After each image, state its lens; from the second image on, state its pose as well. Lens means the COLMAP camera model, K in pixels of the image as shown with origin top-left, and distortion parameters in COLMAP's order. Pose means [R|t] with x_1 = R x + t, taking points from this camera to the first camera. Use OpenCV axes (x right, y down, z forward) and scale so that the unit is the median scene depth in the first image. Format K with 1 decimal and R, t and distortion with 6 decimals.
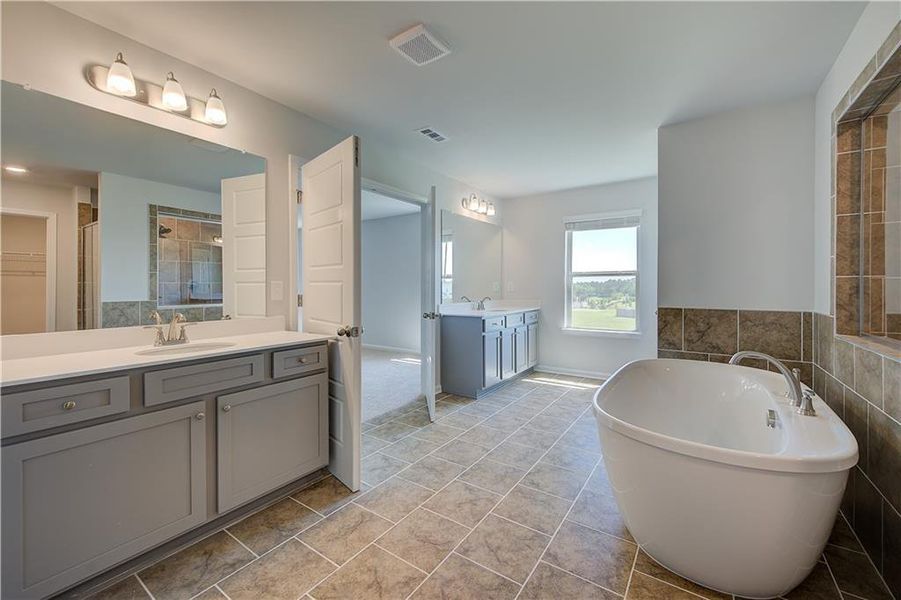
lens RADIAL K [[372.4, 0, 448.0], [0, 372.4, 287.1], [0, 0, 1]] dist [-0.000717, -0.000058]
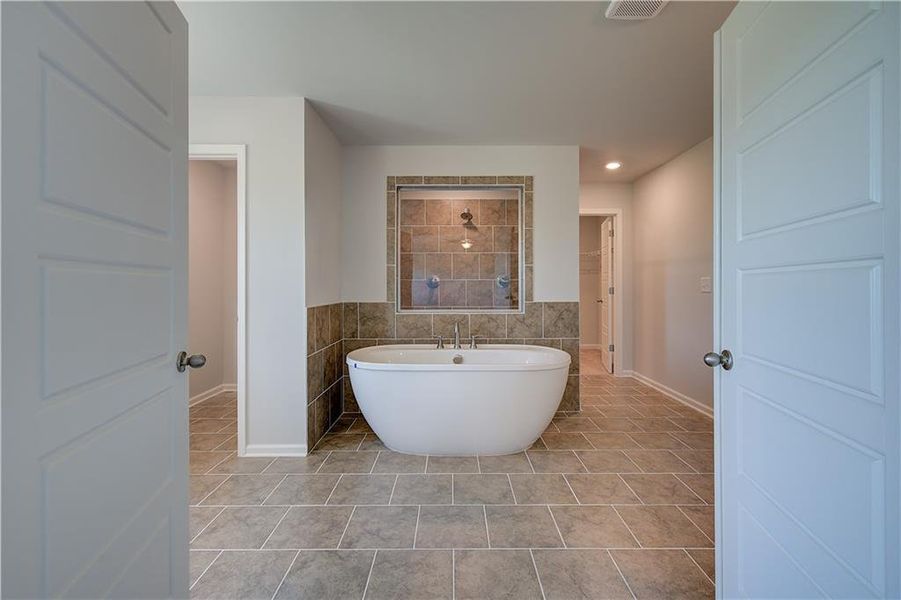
lens RADIAL K [[372.4, 0, 448.0], [0, 372.4, 287.1], [0, 0, 1]] dist [-0.000717, -0.000058]
pose [[-0.561090, -0.001654, 0.827753, -0.527614], [0.004748, 0.999975, 0.005217, -0.012221], [-0.827741, 0.006857, -0.561069, 1.836132]]
